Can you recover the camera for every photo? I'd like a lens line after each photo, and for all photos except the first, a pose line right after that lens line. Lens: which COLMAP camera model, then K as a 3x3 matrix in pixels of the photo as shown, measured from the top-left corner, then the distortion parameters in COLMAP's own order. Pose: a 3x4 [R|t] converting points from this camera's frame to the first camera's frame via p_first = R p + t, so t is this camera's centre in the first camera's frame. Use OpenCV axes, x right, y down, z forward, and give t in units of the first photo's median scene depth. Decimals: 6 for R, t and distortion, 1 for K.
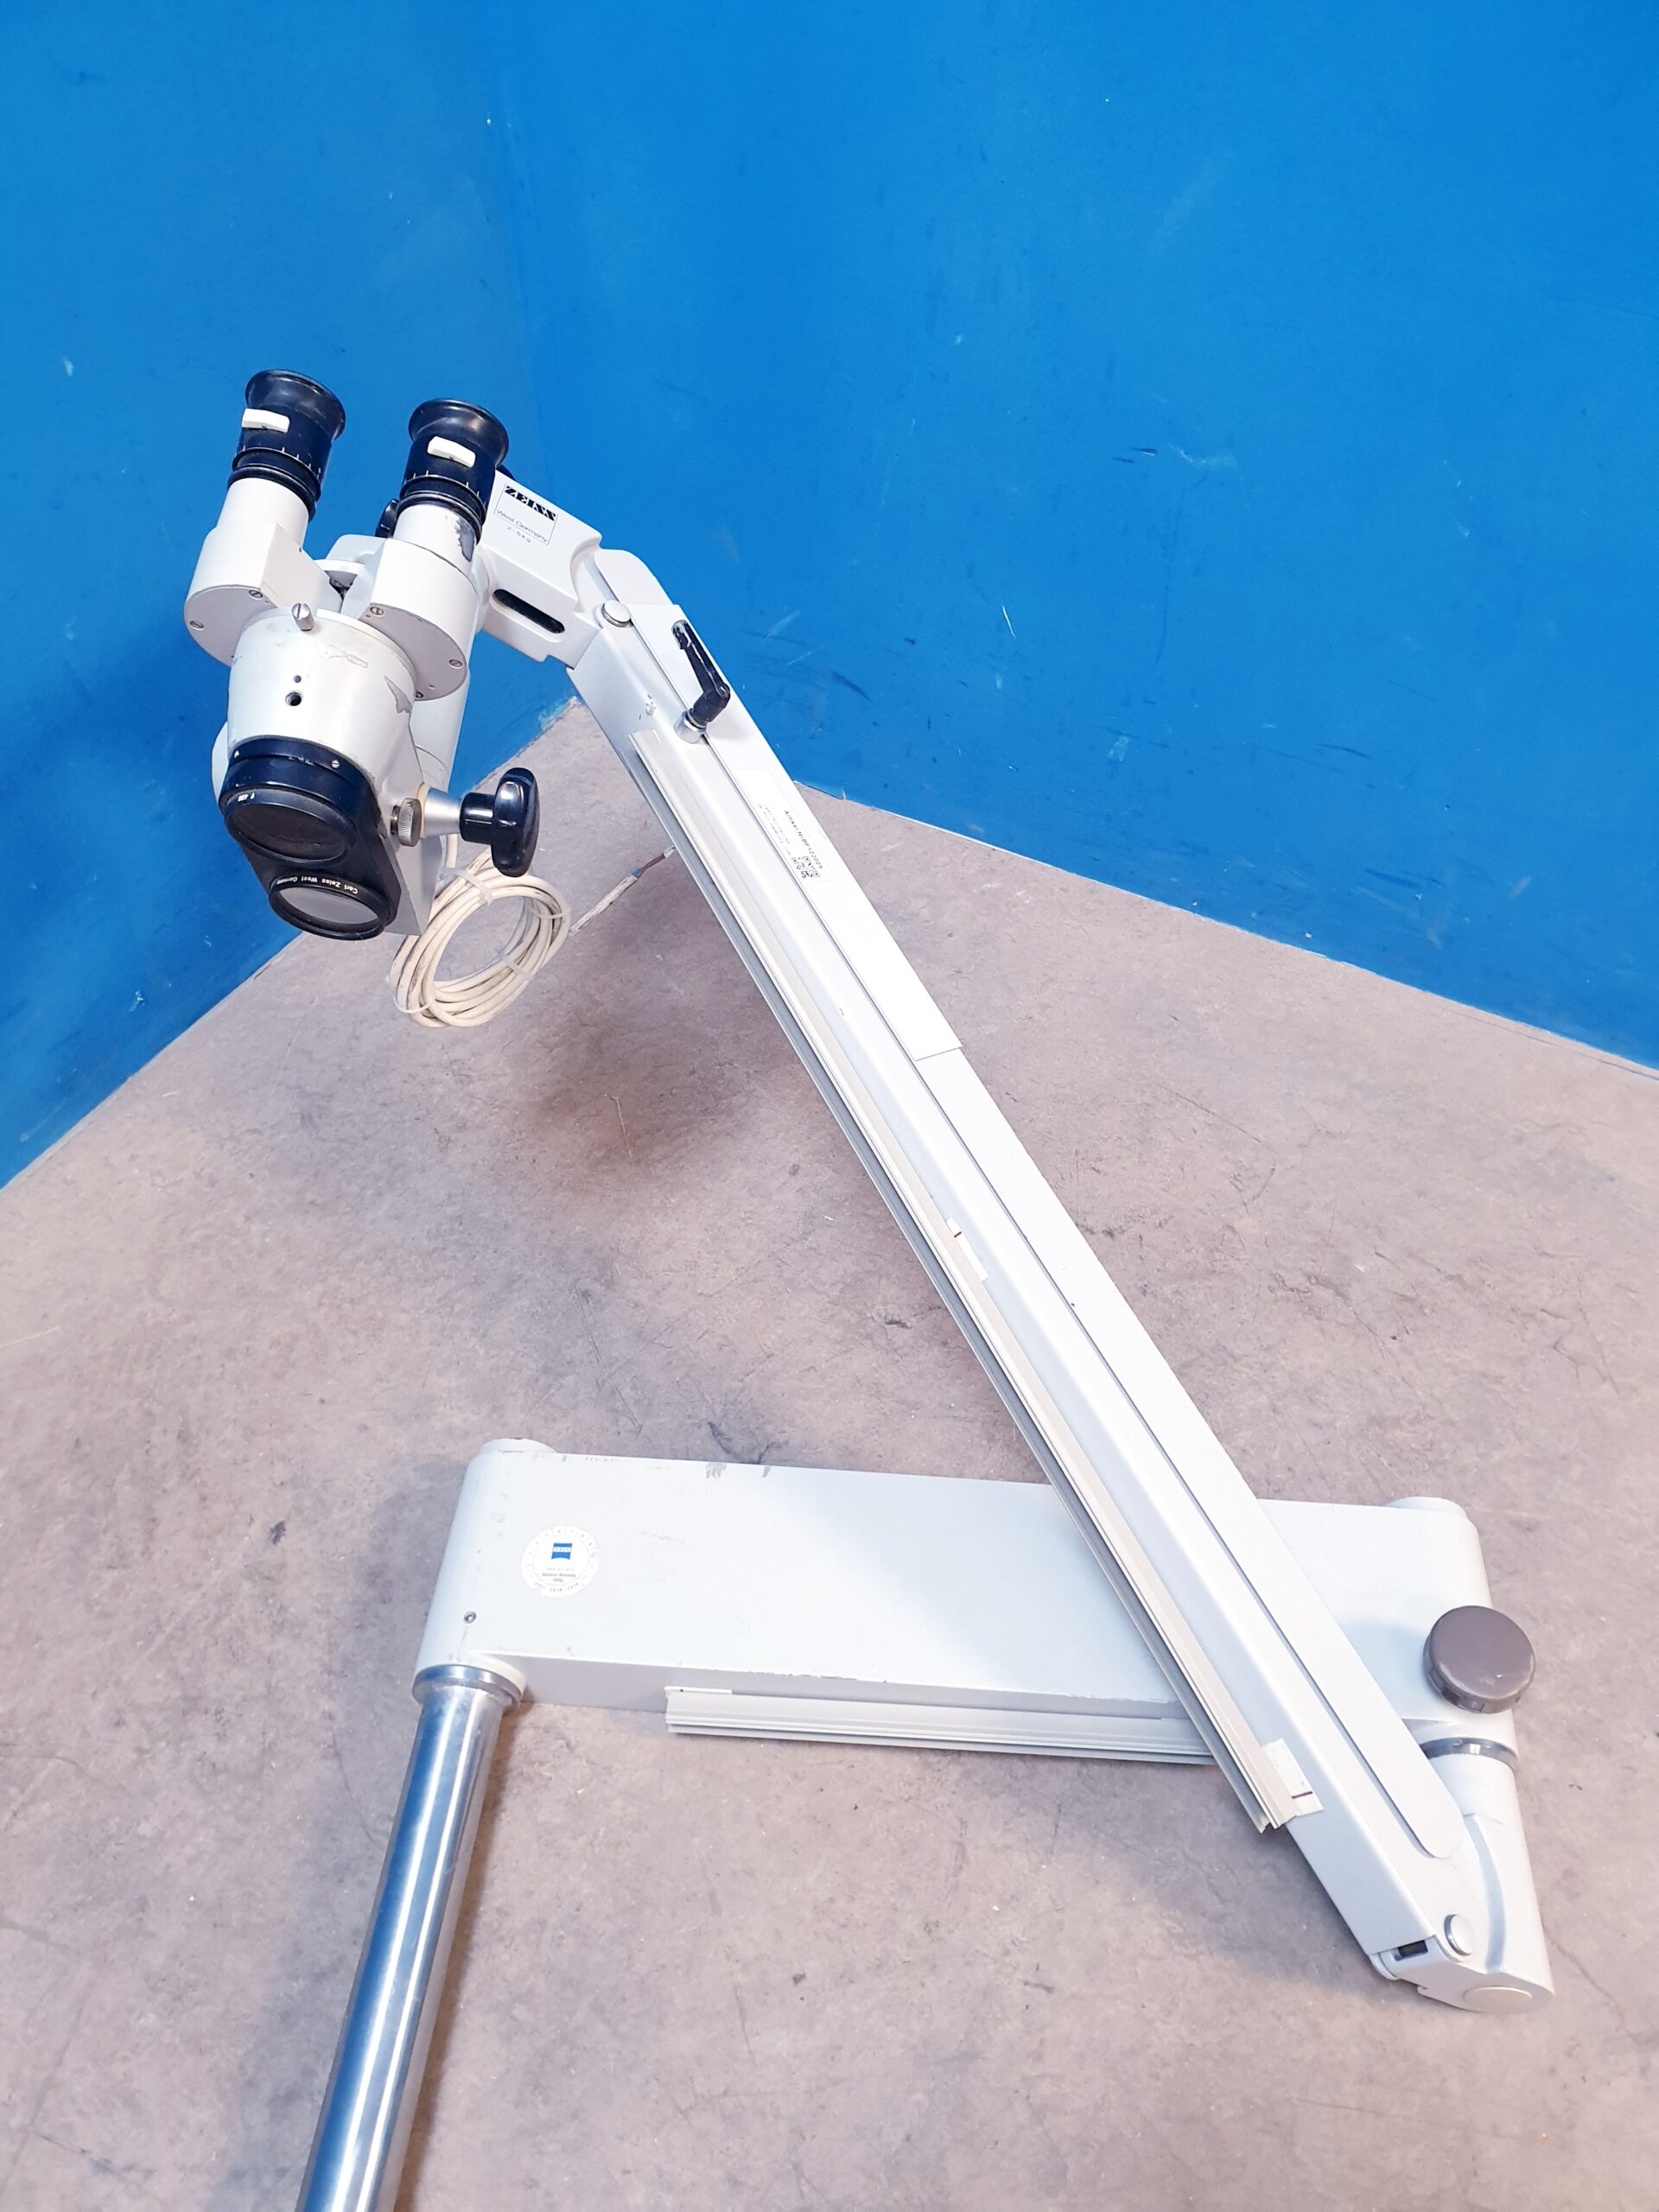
lens RADIAL K [[1785.4, 0, 841.3], [0, 1785.4, 1124.2], [0, 0, 1]] dist [-0.001239, 0.019871]
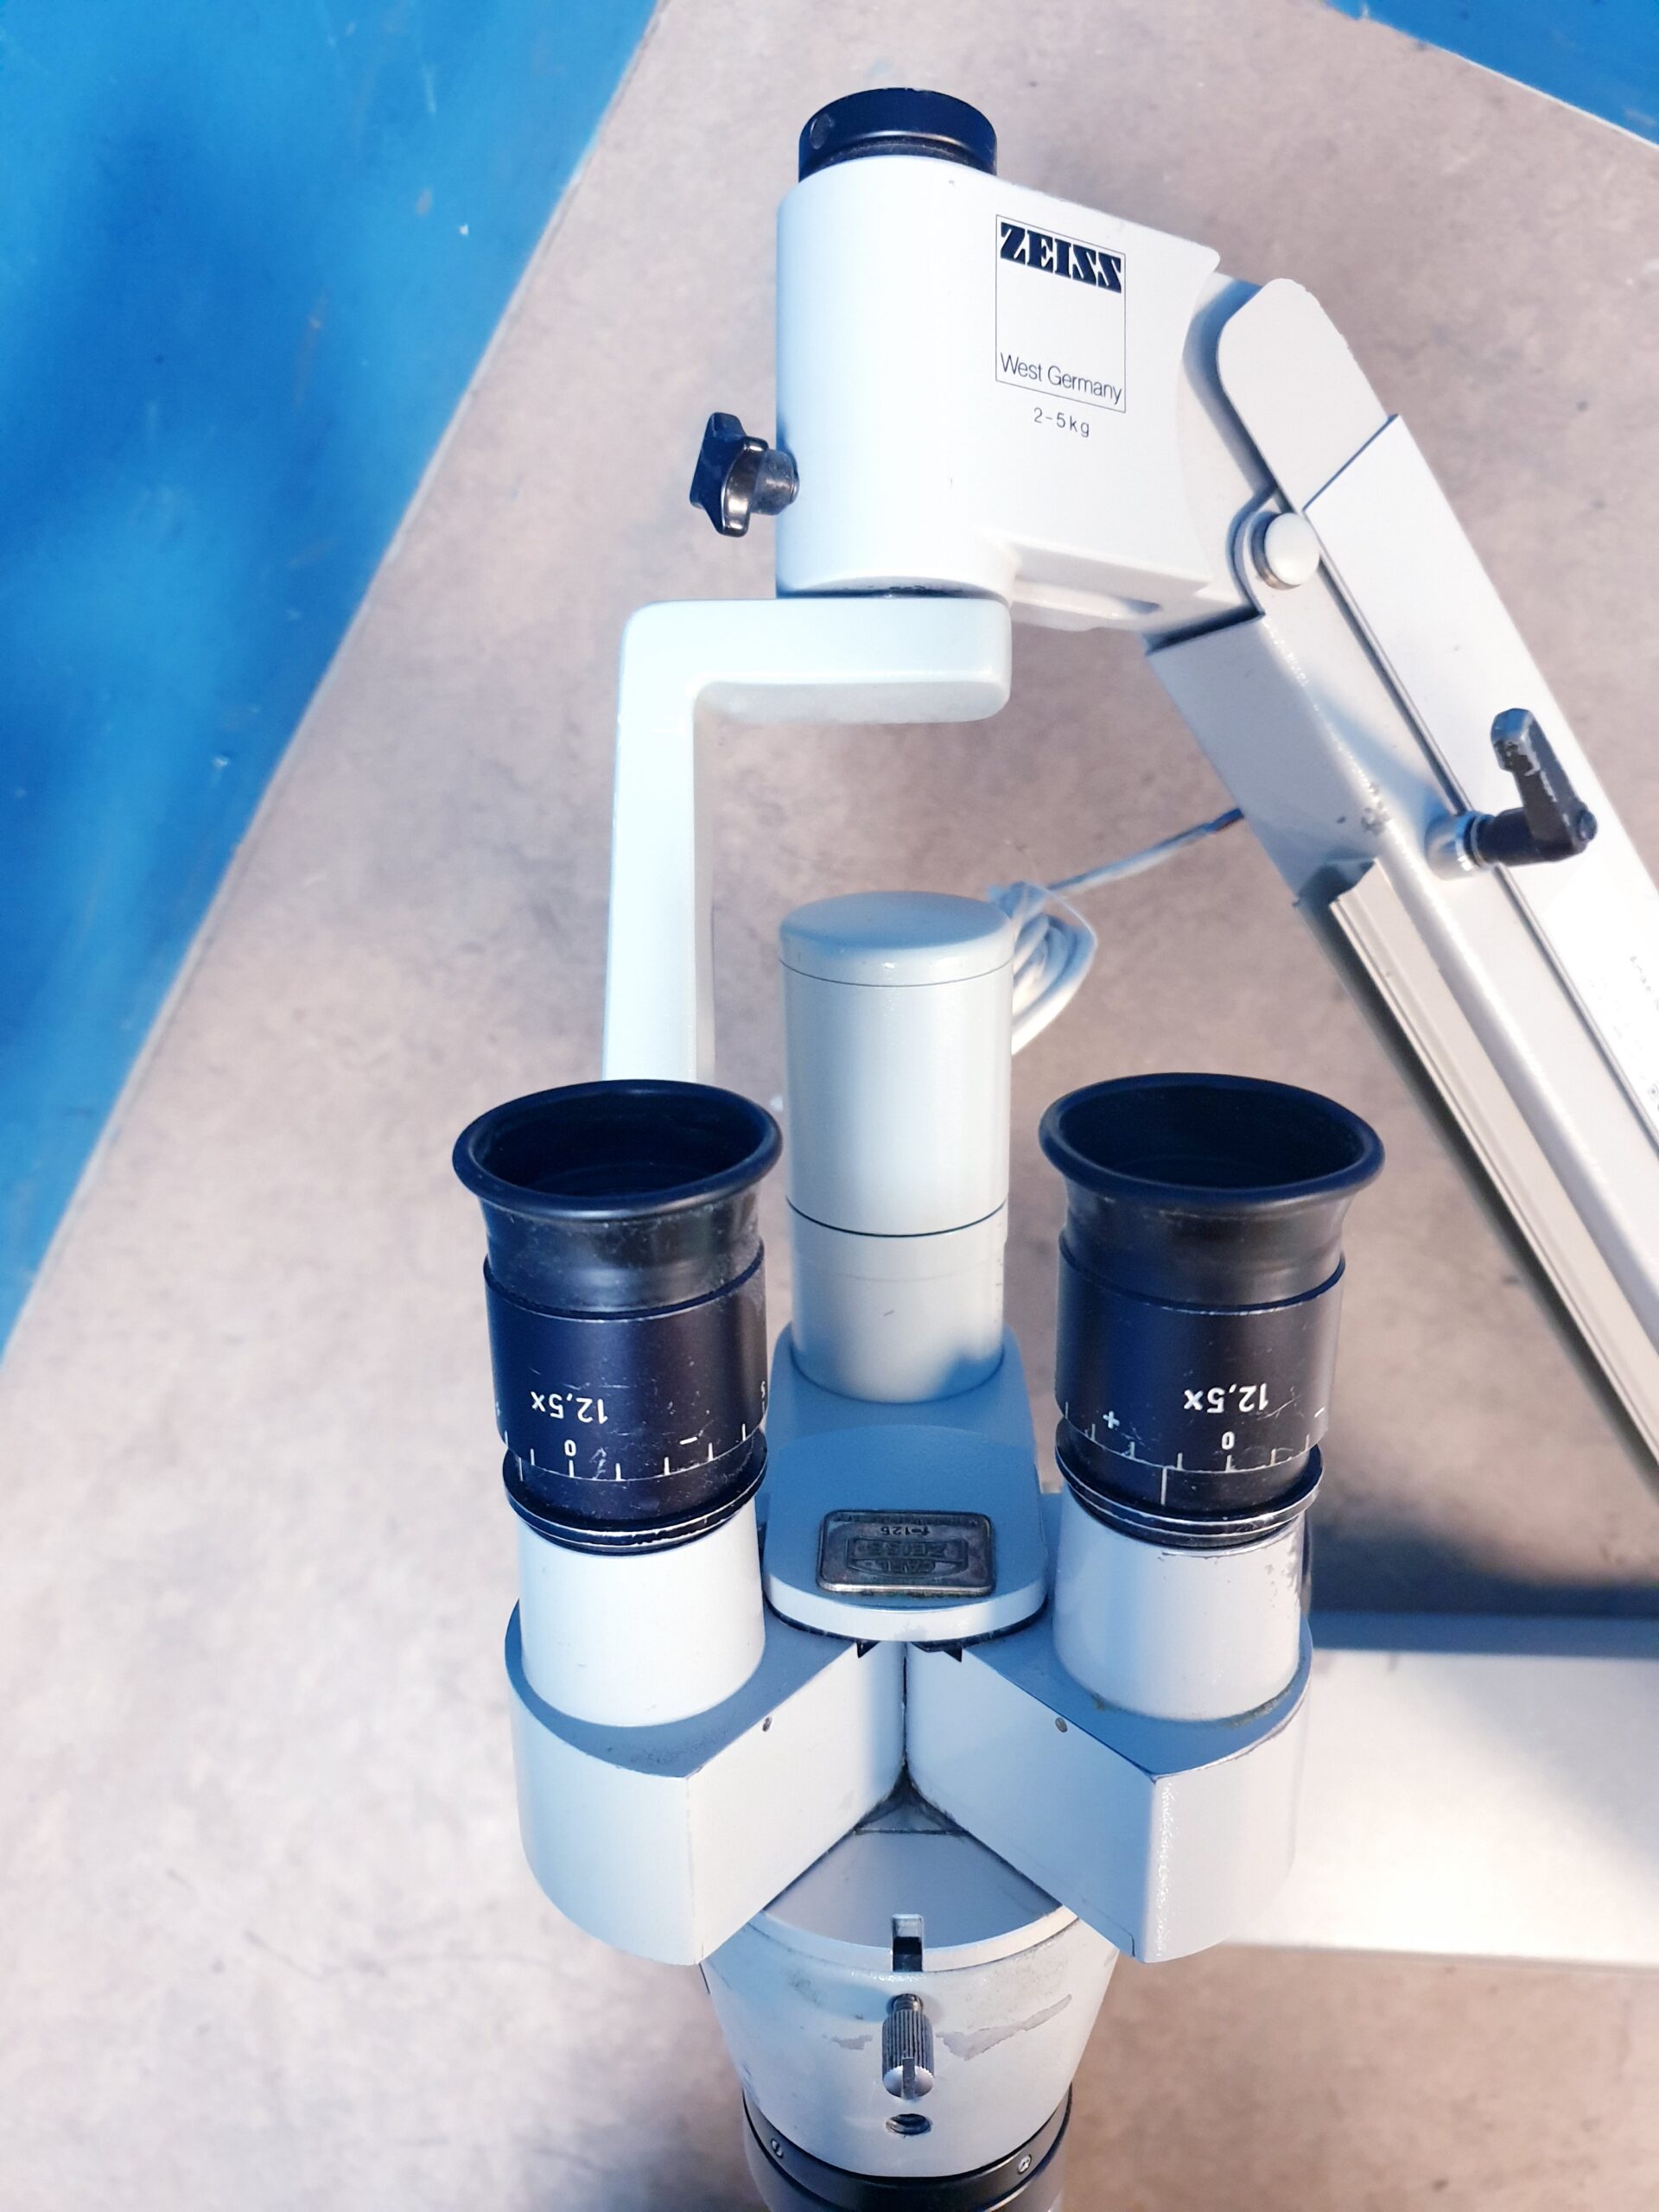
lens RADIAL K [[1785.4, 0, 849.9], [0, 1785.4, 1104.7], [0, 0, 1]] dist [-0.001239, 0.019871]
pose [[0.997083, -0.062692, -0.043535, -0.186150], [0.075540, 0.728917, 0.680421, -0.414141], [-0.010923, -0.681725, 0.731527, 0.545388]]
